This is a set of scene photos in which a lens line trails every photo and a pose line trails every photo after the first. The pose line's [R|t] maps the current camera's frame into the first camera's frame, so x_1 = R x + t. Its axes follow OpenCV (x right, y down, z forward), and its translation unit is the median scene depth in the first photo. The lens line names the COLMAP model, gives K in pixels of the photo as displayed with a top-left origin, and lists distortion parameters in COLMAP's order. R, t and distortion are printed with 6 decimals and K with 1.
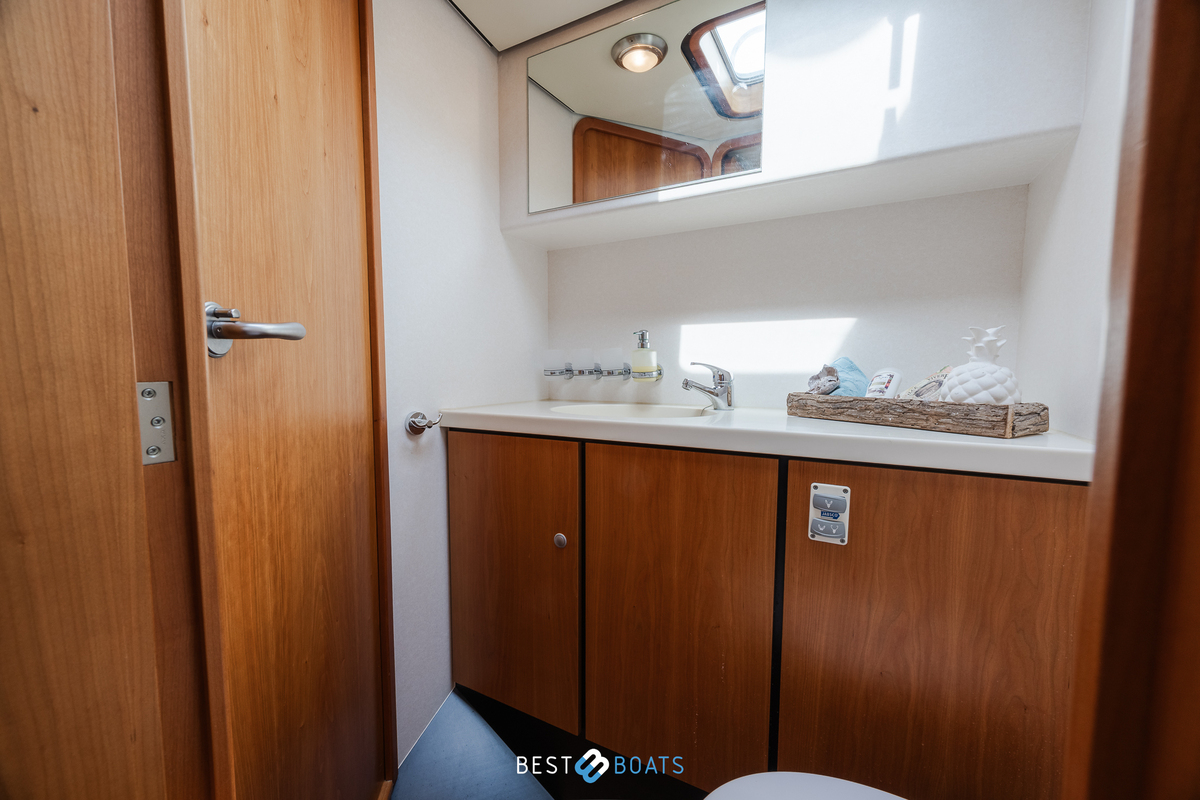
lens RADIAL K [[458.6, 0, 599.6], [0, 458.6, 405.4], [0, 0, 1]] dist [-0.003277, 0.000225]
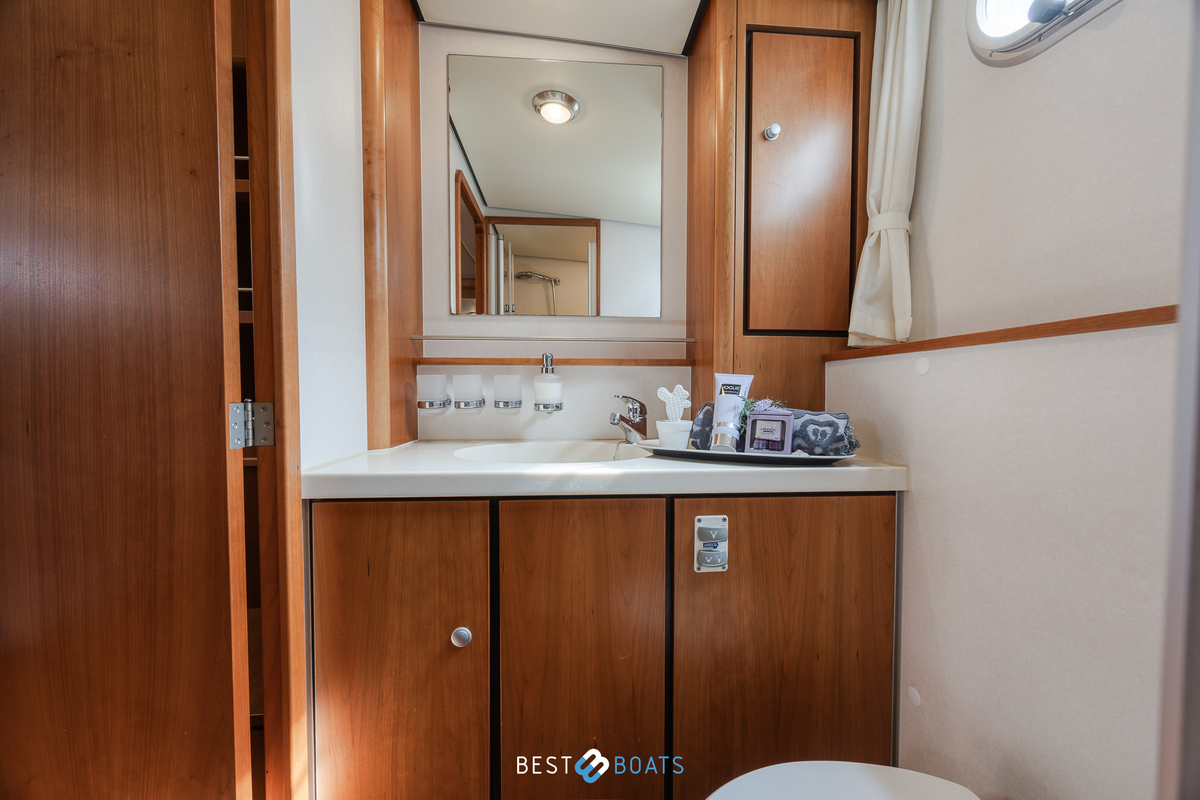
lens RADIAL K [[458.6, 0, 605.8], [0, 458.6, 406.3], [0, 0, 1]] dist [-0.003277, 0.000225]
pose [[0.853511, -0.021650, 0.520625, -0.208482], [0.045815, 0.998385, -0.033590, -0.045462], [-0.519057, 0.052522, 0.853124, 0.186344]]
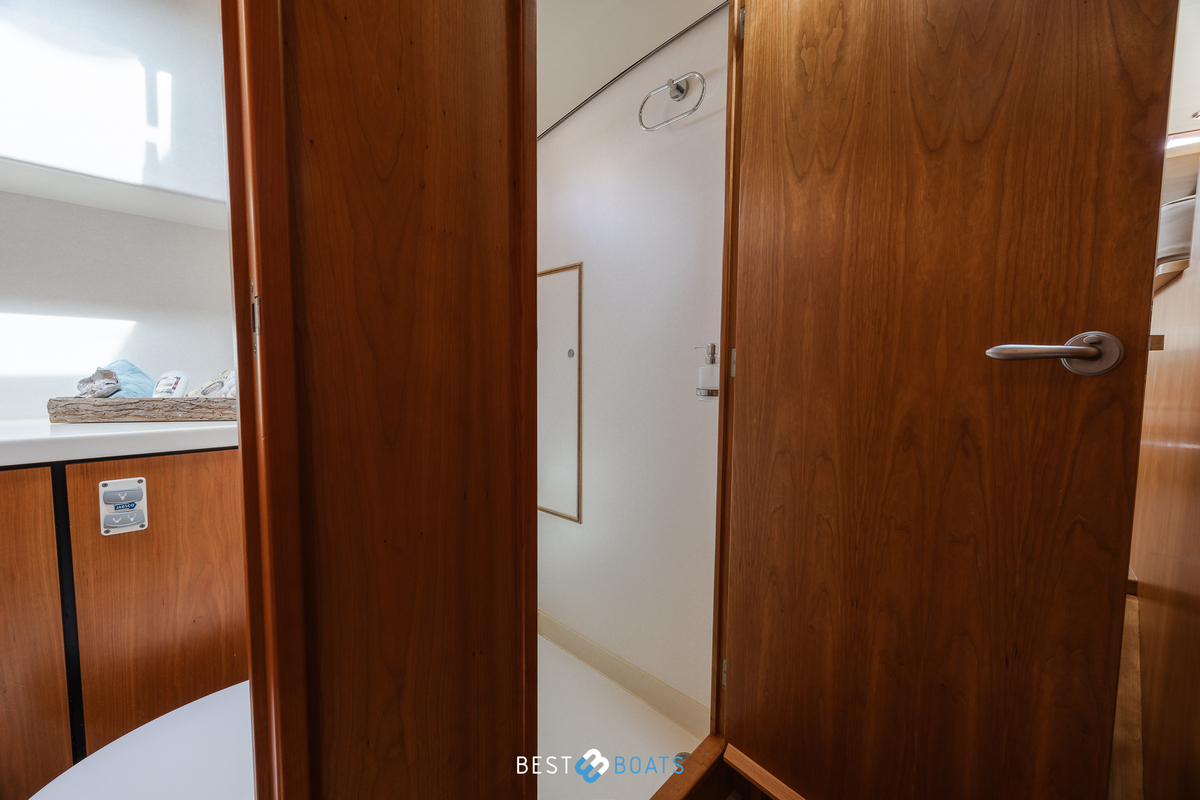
lens RADIAL K [[458.6, 0, 603.8], [0, 458.6, 401.7], [0, 0, 1]] dist [-0.003277, 0.000225]
pose [[0.263288, -0.063939, 0.962596, -0.197712], [0.068181, 0.996539, 0.047545, 0.013436], [-0.962305, 0.053113, 0.266736, -0.345923]]
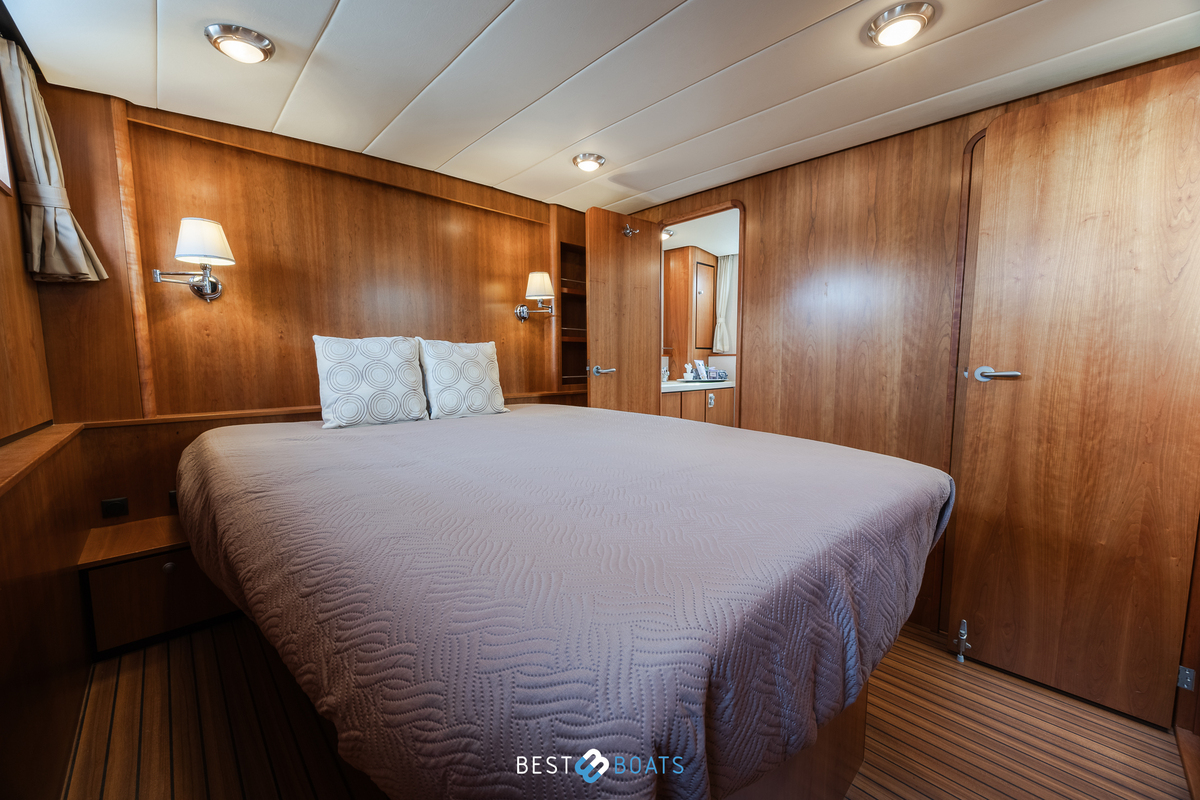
lens RADIAL K [[458.6, 0, 599.4], [0, 458.6, 404.1], [0, 0, 1]] dist [-0.003277, 0.000225]
pose [[0.328500, -0.093915, 0.939823, -3.549111], [0.082345, 0.994103, 0.070557, -0.118675], [-0.940907, 0.054212, 0.334297, 0.450522]]
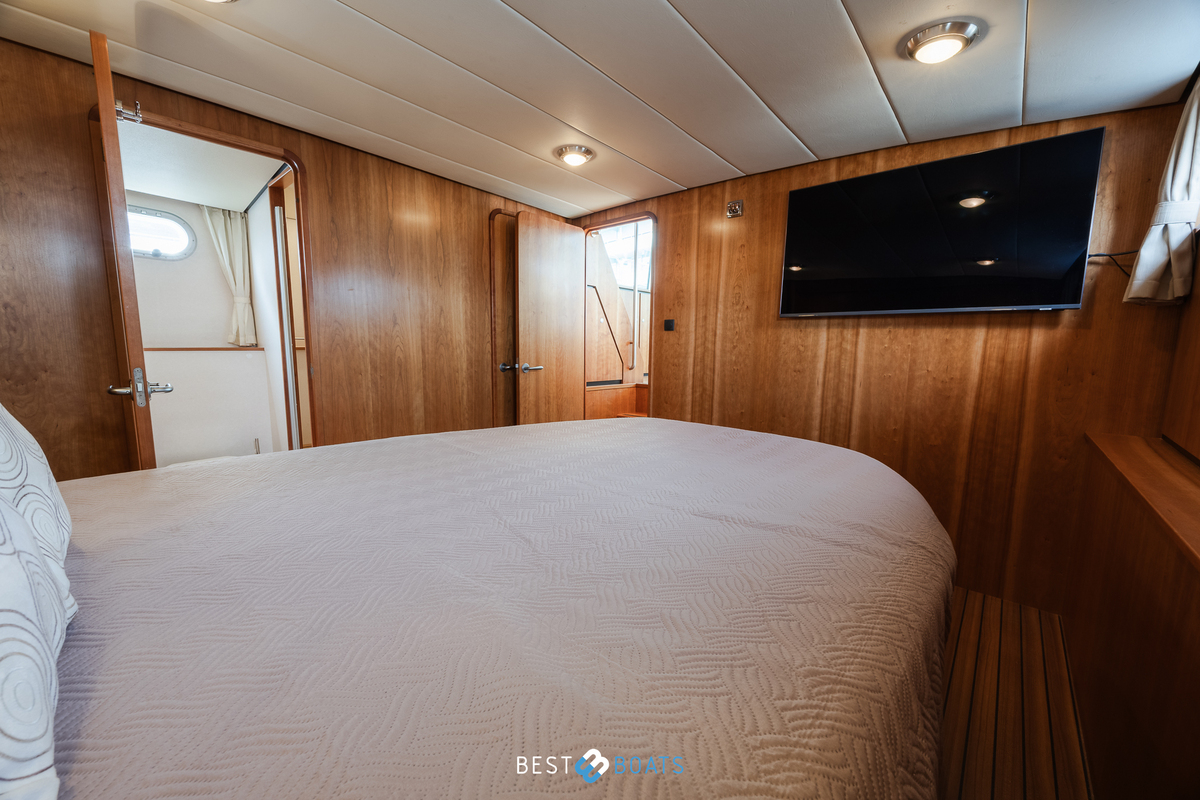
lens RADIAL K [[458.6, 0, 600.4], [0, 458.6, 403.1], [0, 0, 1]] dist [-0.003277, 0.000225]
pose [[-0.967845, -0.044984, 0.247493, -2.523131], [0.006225, 0.979296, 0.202337, -0.365115], [-0.251470, 0.197371, -0.947527, 2.397097]]
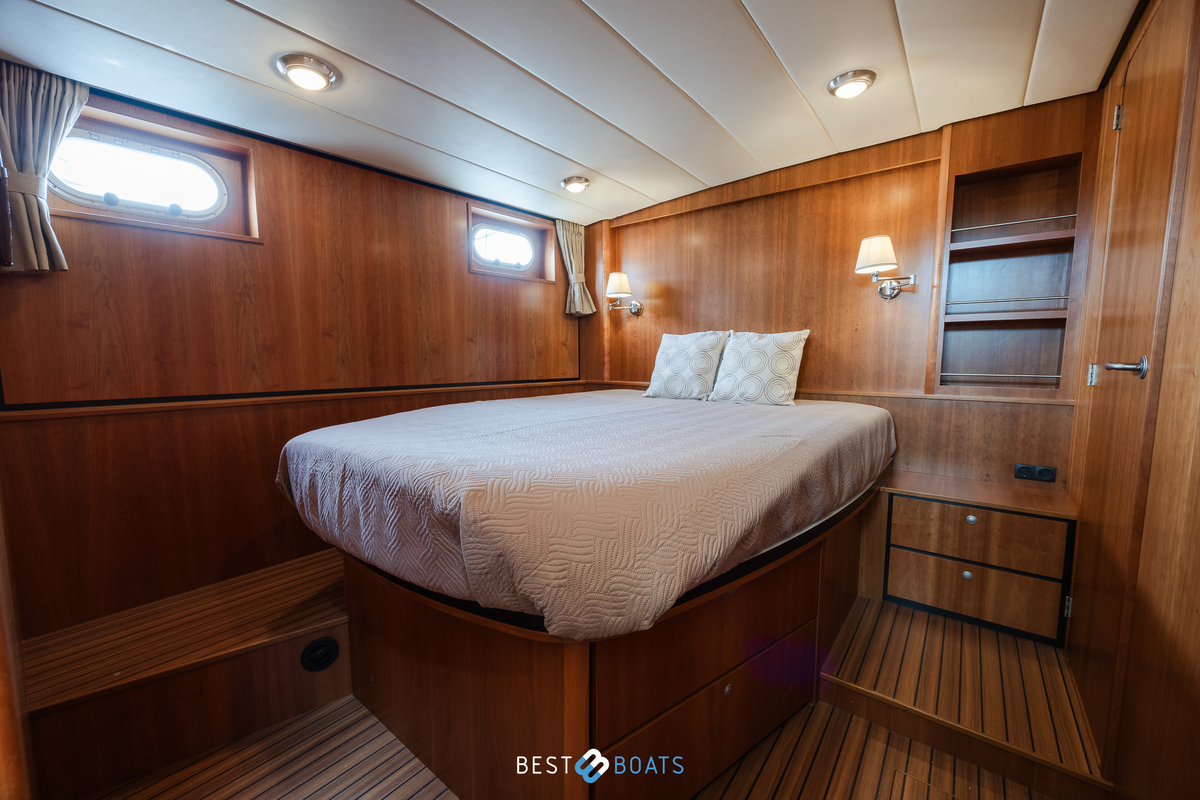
lens RADIAL K [[458.6, 0, 611.4], [0, 458.6, 405.7], [0, 0, 1]] dist [-0.003277, 0.000225]
pose [[0.984165, 0.015971, -0.176535, -1.728634], [-0.011657, 0.999608, 0.025448, 0.019263], [0.176872, -0.022987, 0.983965, -0.756568]]
